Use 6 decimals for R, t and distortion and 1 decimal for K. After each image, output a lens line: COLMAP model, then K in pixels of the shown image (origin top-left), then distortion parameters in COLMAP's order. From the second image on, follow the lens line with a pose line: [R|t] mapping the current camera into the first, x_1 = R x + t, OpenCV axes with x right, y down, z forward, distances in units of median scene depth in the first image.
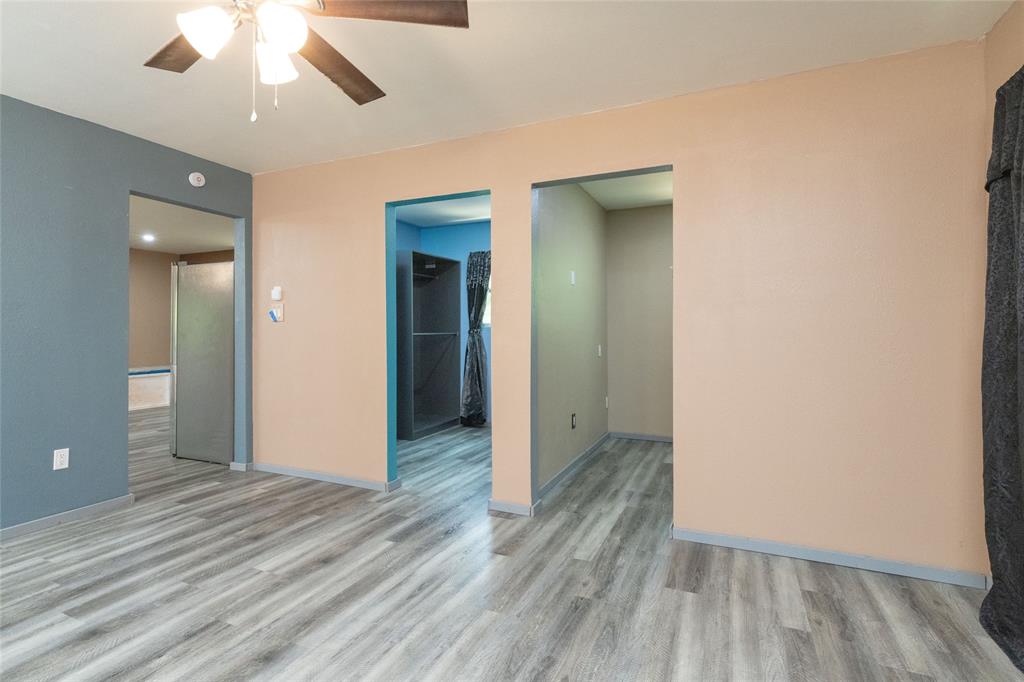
lens RADIAL K [[501.3, 0, 511.9], [0, 501.3, 335.9], [0, 0, 1]] dist [0.003771, 0.000966]
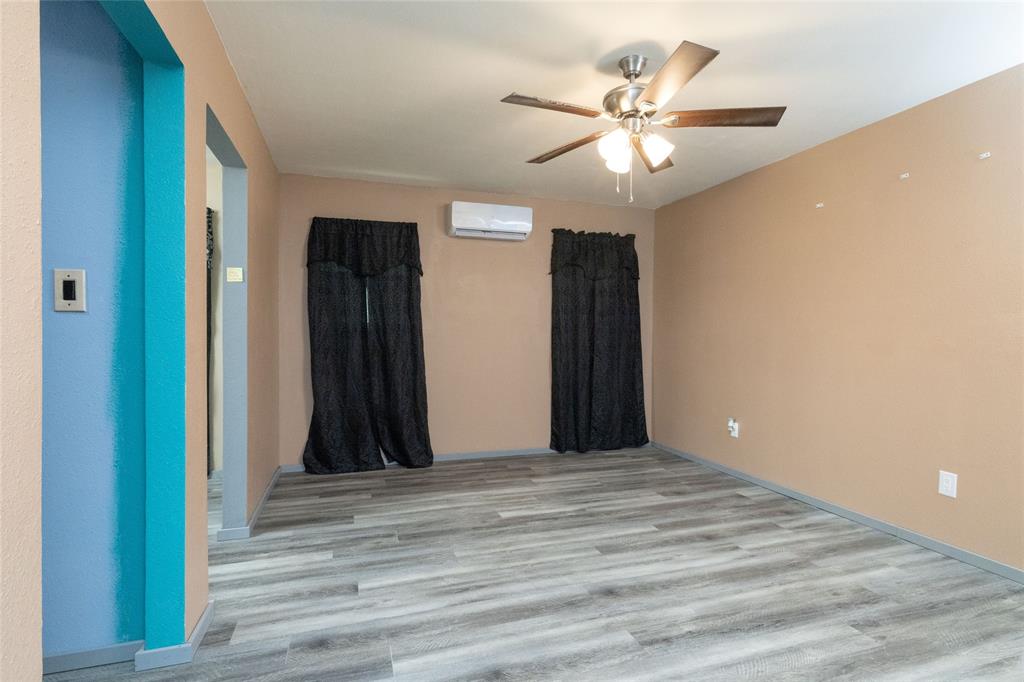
lens RADIAL K [[501.3, 0, 512.9], [0, 501.3, 340.2], [0, 0, 1]] dist [0.003771, 0.000966]
pose [[-0.675183, -0.011189, 0.737565, -1.050409], [0.001367, 0.999864, 0.016420, -0.016134], [-0.737649, 0.012095, -0.675076, 1.709694]]
